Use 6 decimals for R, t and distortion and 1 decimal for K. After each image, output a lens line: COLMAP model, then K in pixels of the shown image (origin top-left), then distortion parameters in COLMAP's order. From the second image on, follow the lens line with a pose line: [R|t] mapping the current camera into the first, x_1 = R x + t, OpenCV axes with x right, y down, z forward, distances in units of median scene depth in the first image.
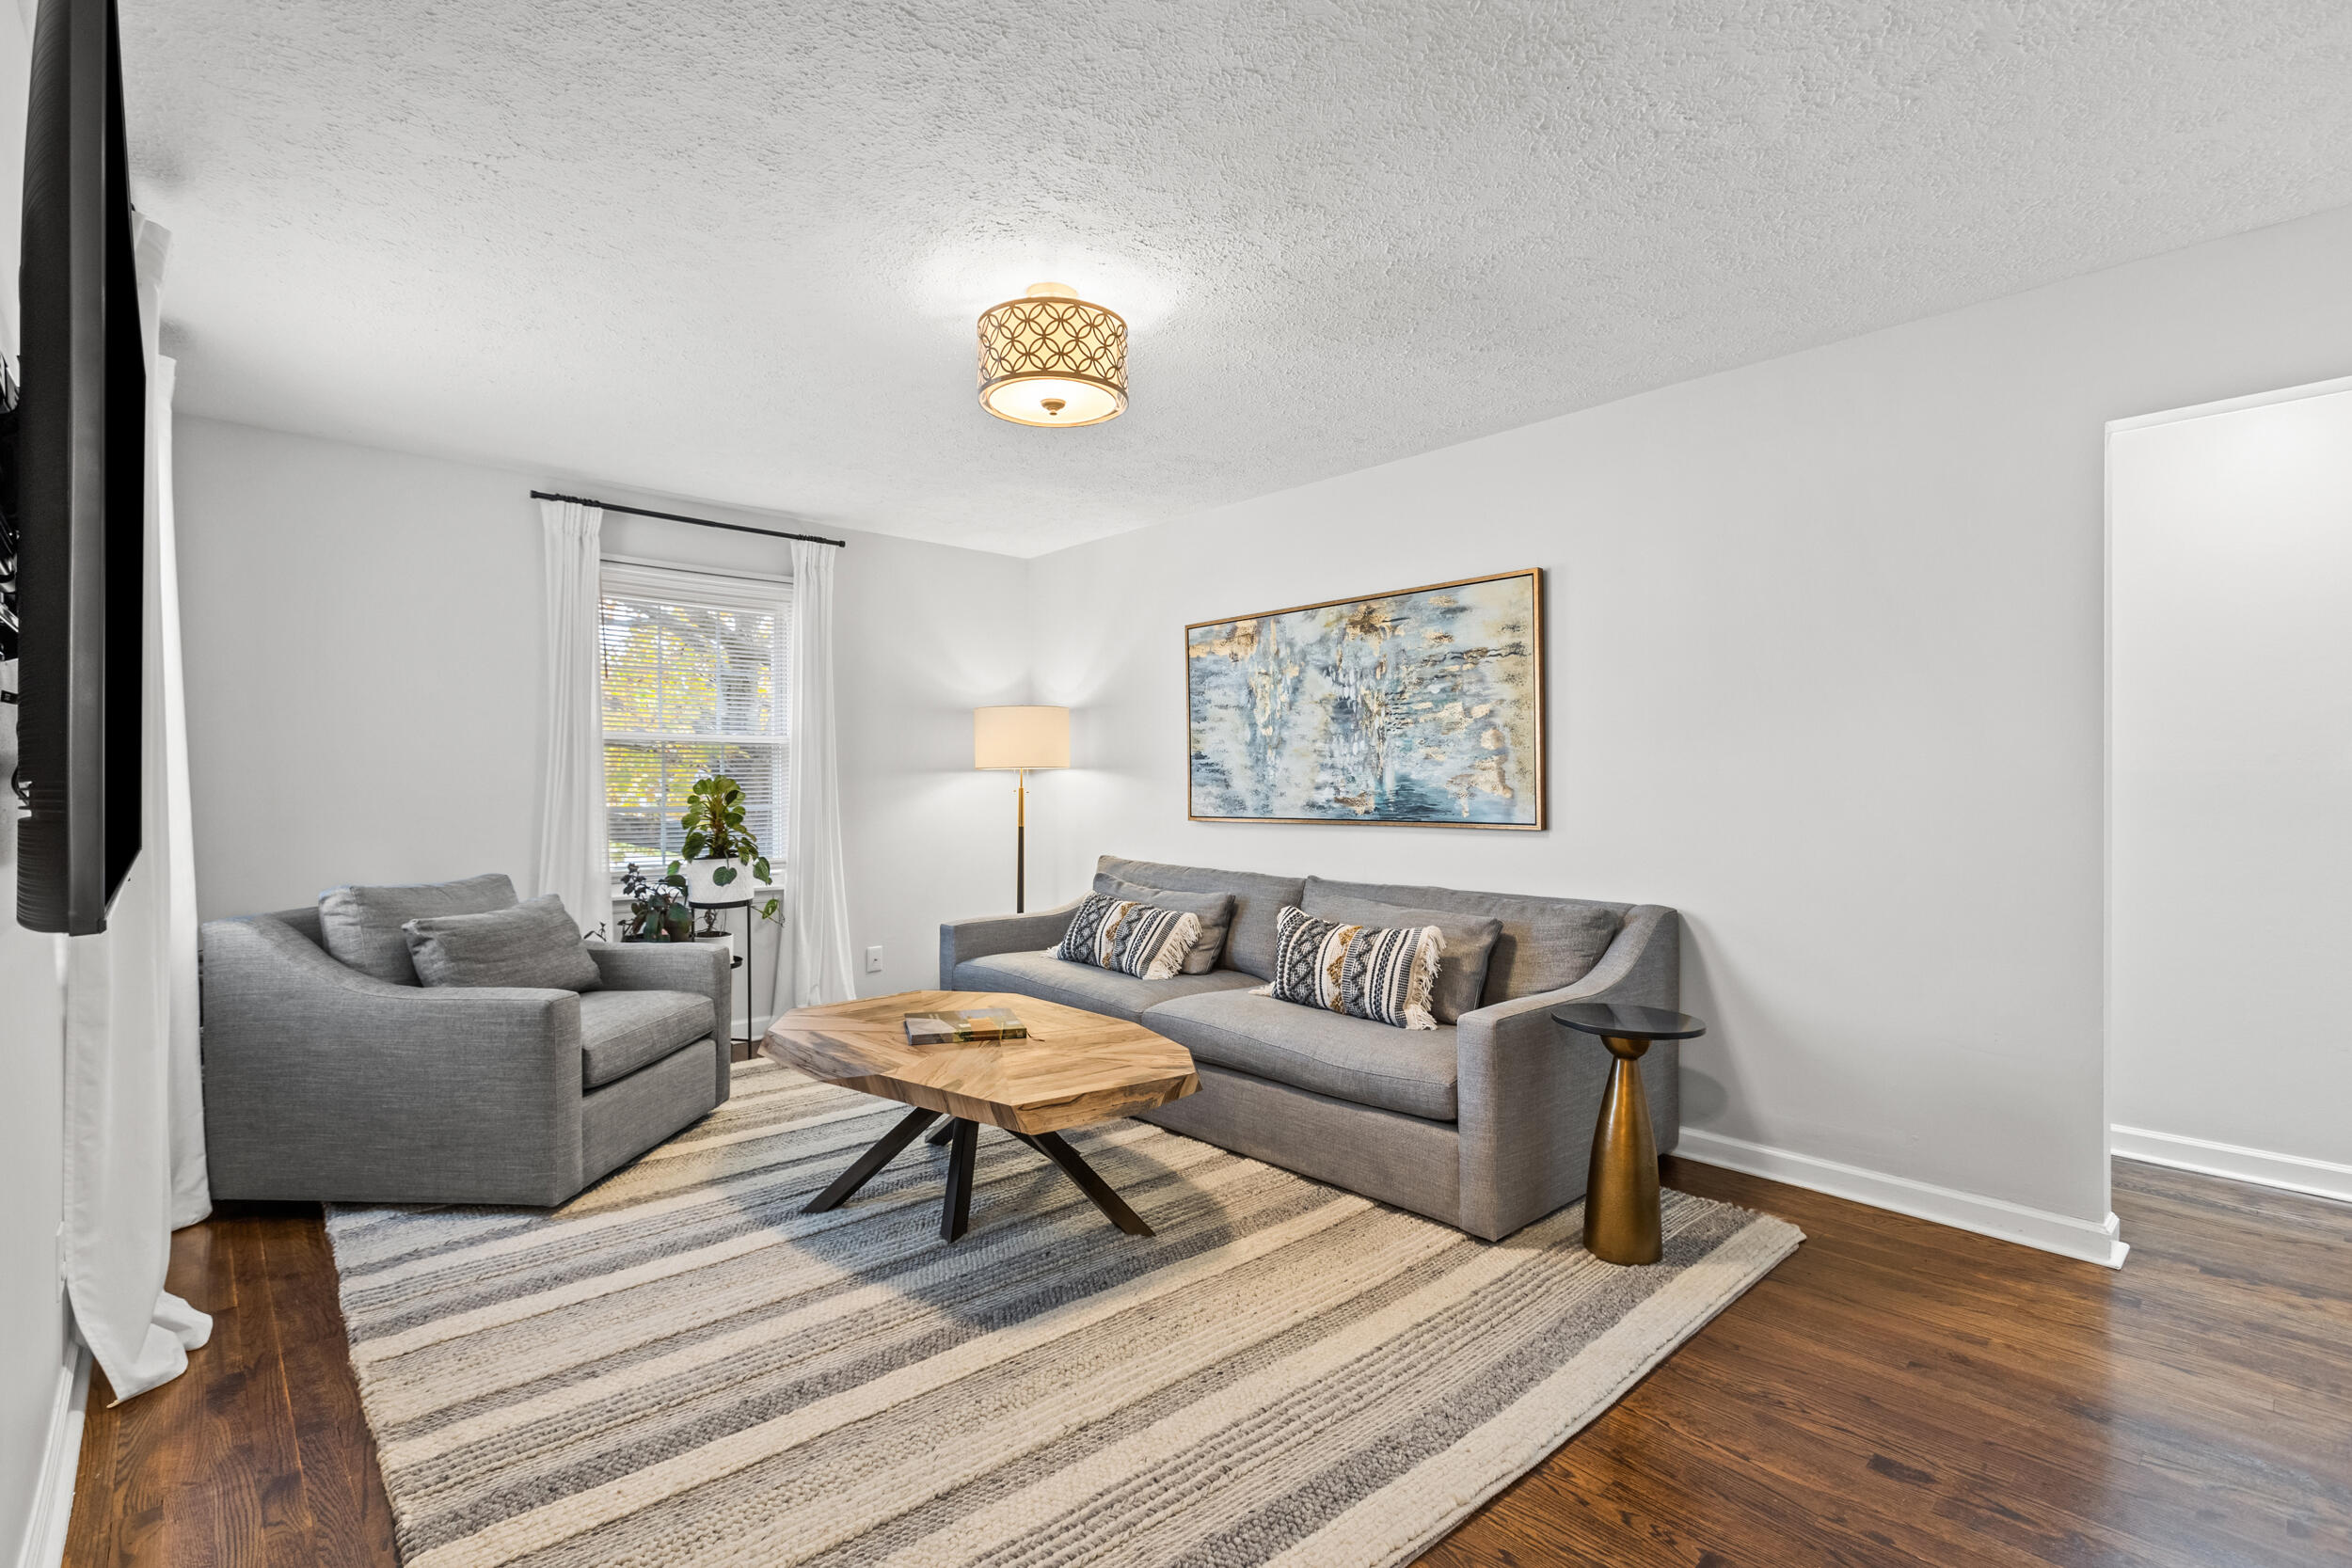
lens RADIAL K [[1077.3, 0, 1183.5], [0, 1077.3, 785.2], [0, 0, 1]] dist [-0.000209, -0.000310]
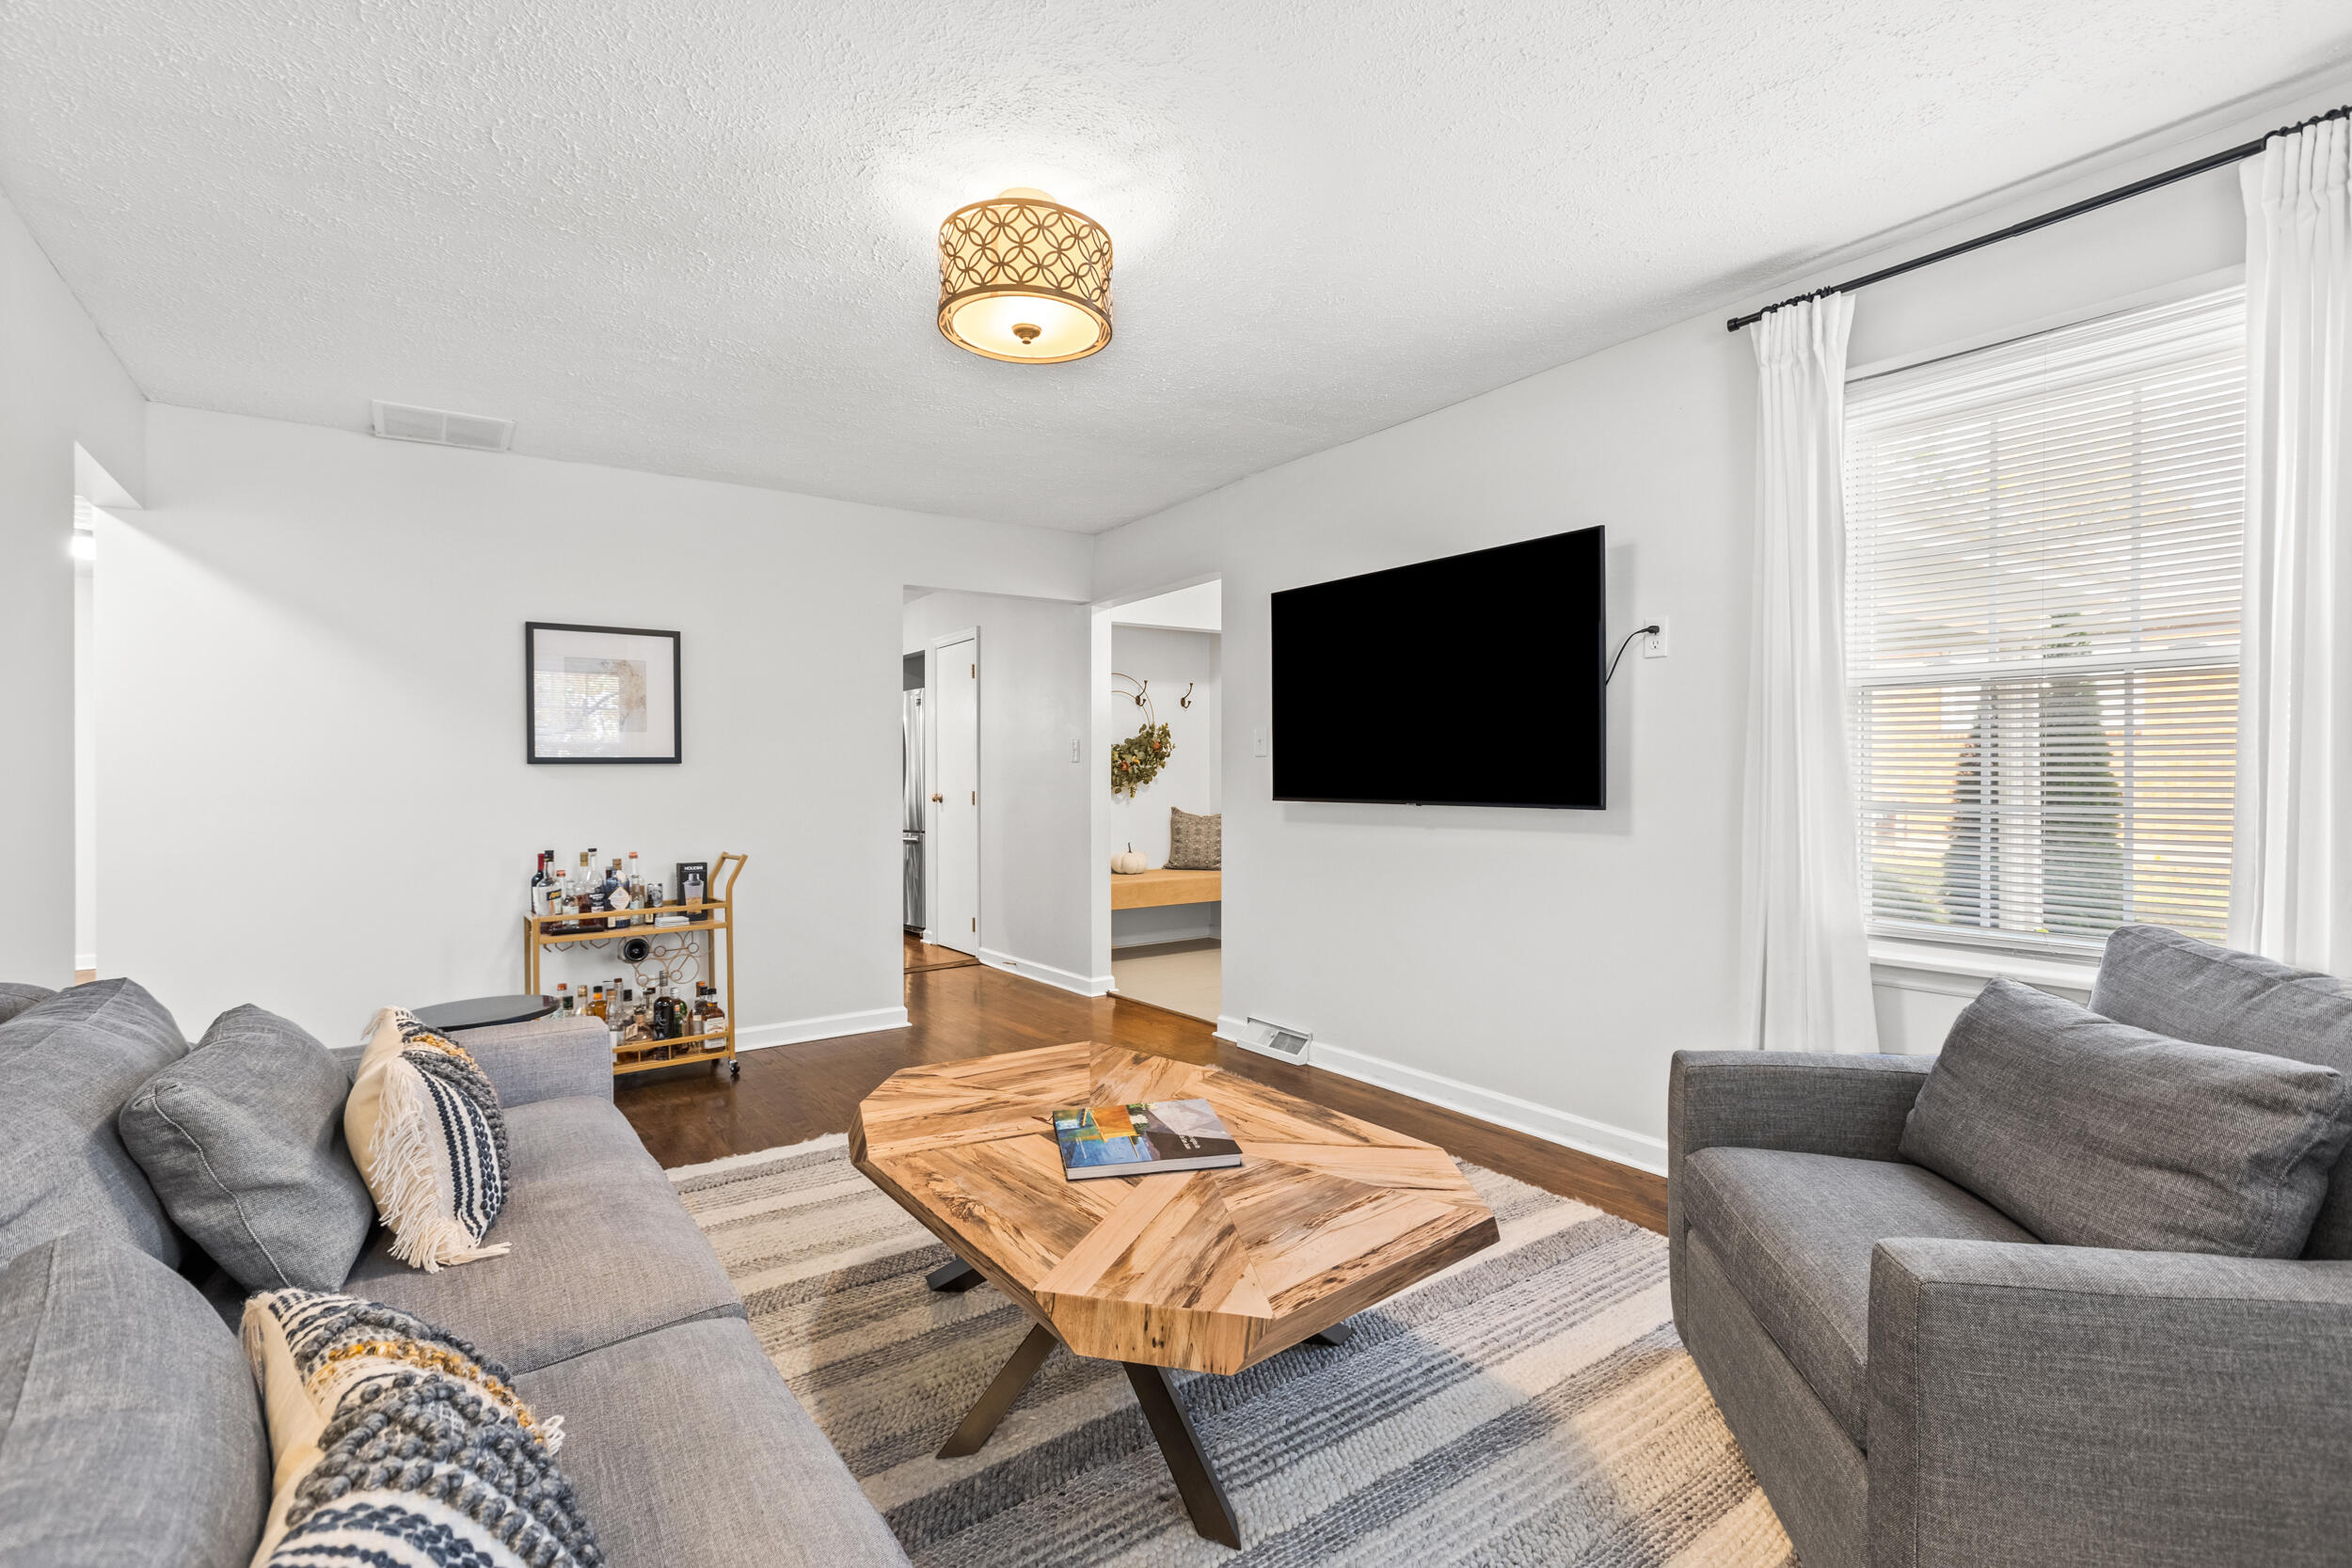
lens RADIAL K [[1077.3, 0, 1183.5], [0, 1077.3, 785.2], [0, 0, 1]] dist [-0.000209, -0.000310]
pose [[-0.992753, 0.005918, 0.120025, -0.358864], [0.007019, 0.999937, 0.008754, 0.002876], [-0.119966, 0.009533, -0.992732, 1.906893]]
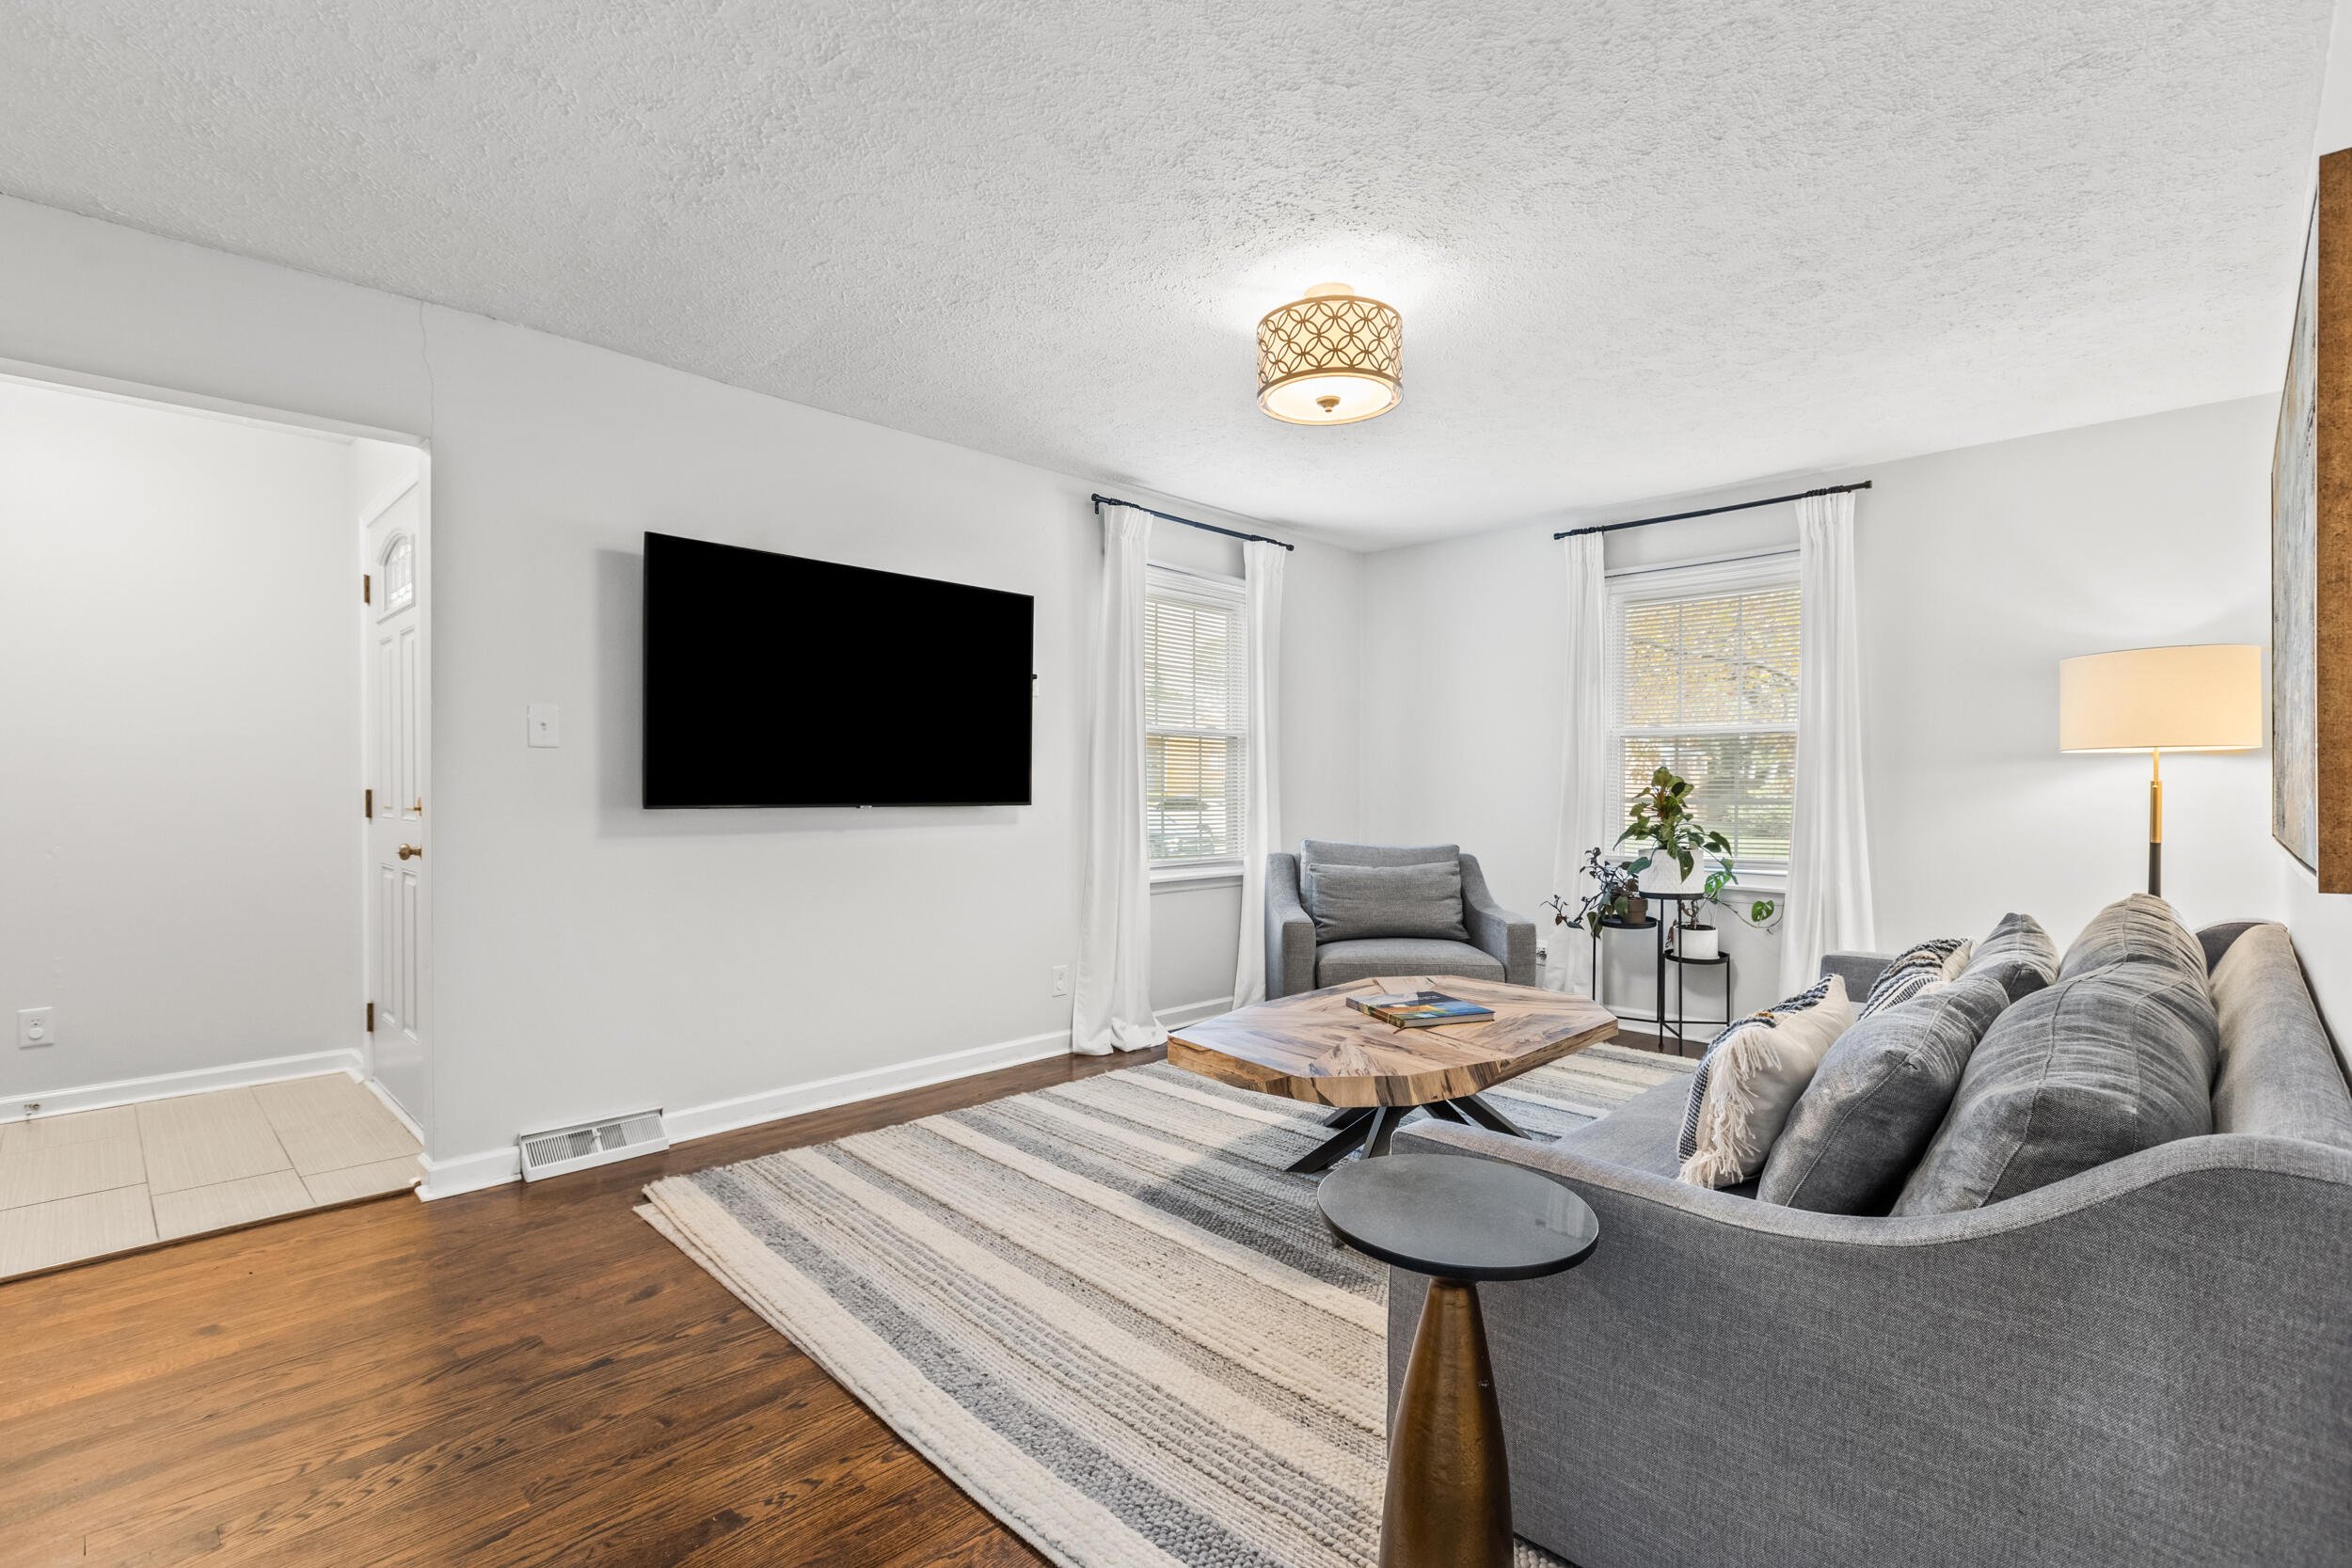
lens RADIAL K [[1077.3, 0, 1183.5], [0, 1077.3, 785.2], [0, 0, 1]] dist [-0.000209, -0.000310]
pose [[0.043139, 0.005228, -0.999055, 0.935273], [-0.002099, 0.999985, 0.005142, 0.006207], [0.999067, 0.001875, 0.043149, 0.844173]]
